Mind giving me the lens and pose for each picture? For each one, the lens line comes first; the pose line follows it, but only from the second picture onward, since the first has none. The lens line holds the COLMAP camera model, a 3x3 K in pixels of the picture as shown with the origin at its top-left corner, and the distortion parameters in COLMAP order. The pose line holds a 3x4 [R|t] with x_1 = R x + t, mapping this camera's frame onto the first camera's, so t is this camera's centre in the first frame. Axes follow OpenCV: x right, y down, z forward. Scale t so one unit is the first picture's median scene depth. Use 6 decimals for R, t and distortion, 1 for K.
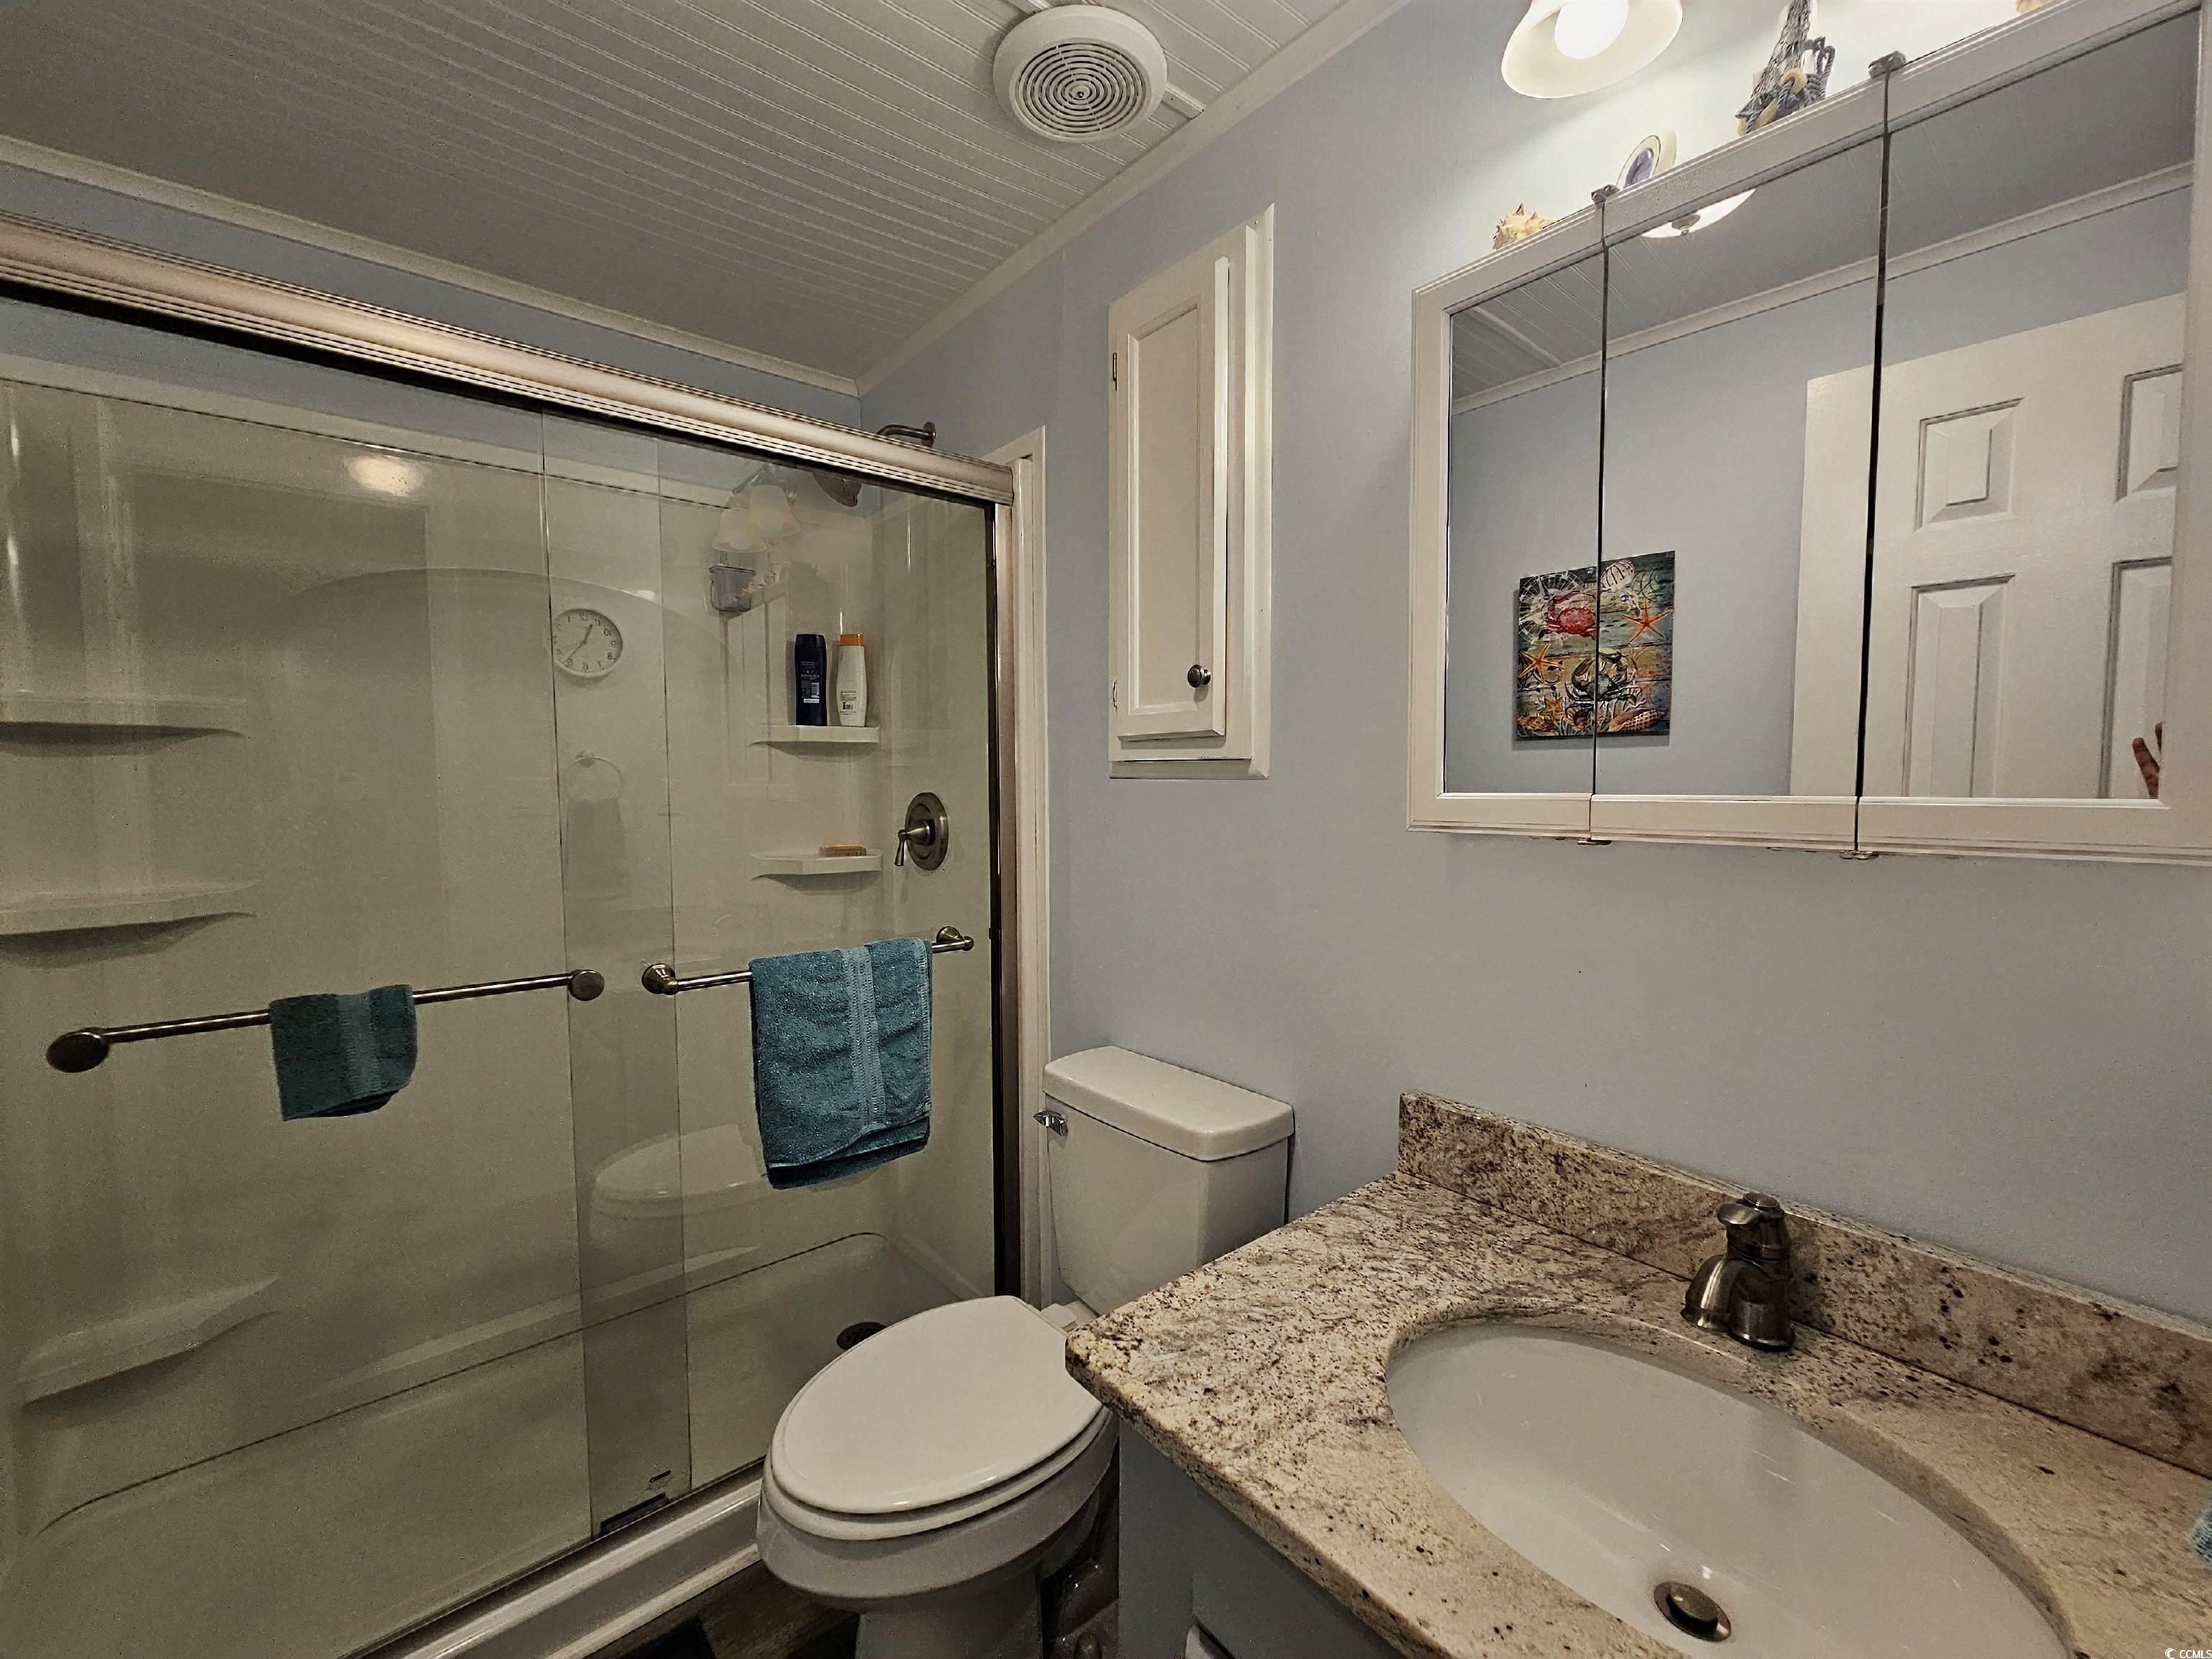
lens RADIAL K [[935.2, 0, 1117.5], [0, 935.2, 831.8], [0, 0, 1]] dist [0.001783, 0.000511]
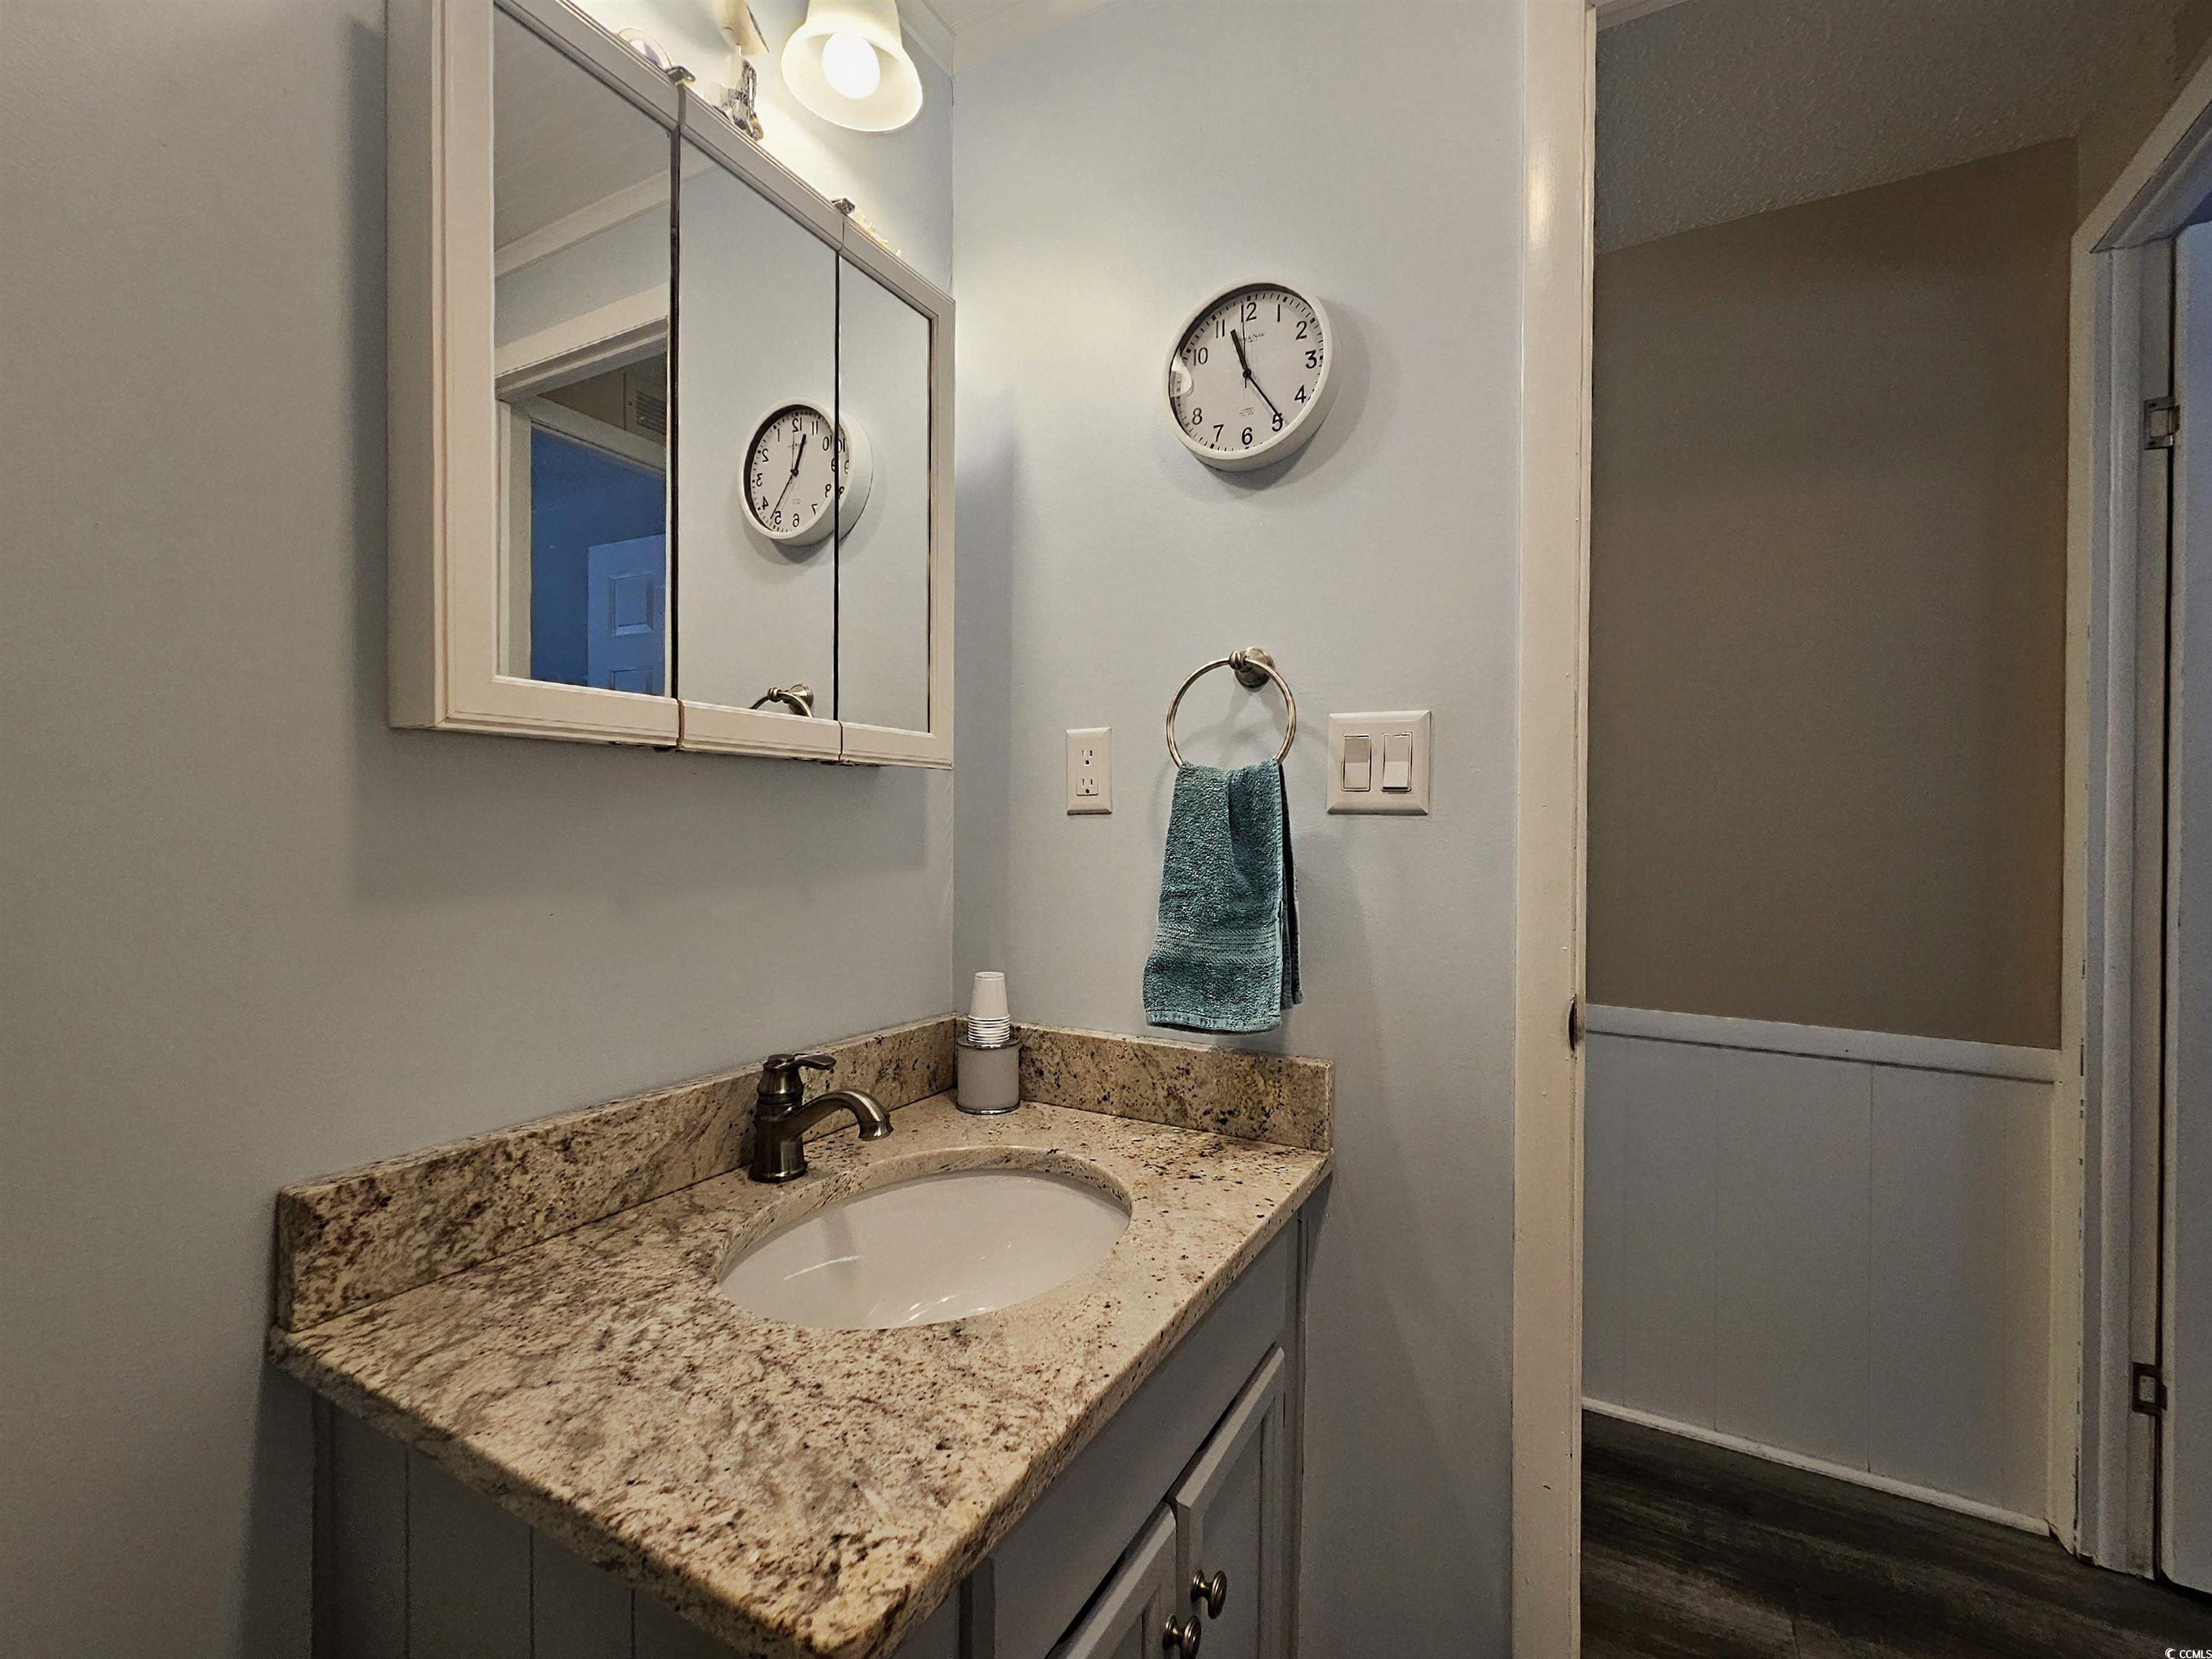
lens RADIAL K [[935.2, 0, 1117.5], [0, 935.2, 831.8], [0, 0, 1]] dist [0.001783, 0.000511]
pose [[-0.362724, -0.006787, 0.931872, -0.499377], [0.053045, 0.998202, 0.027917, 0.082819], [-0.930386, 0.059557, -0.361711, 0.877069]]
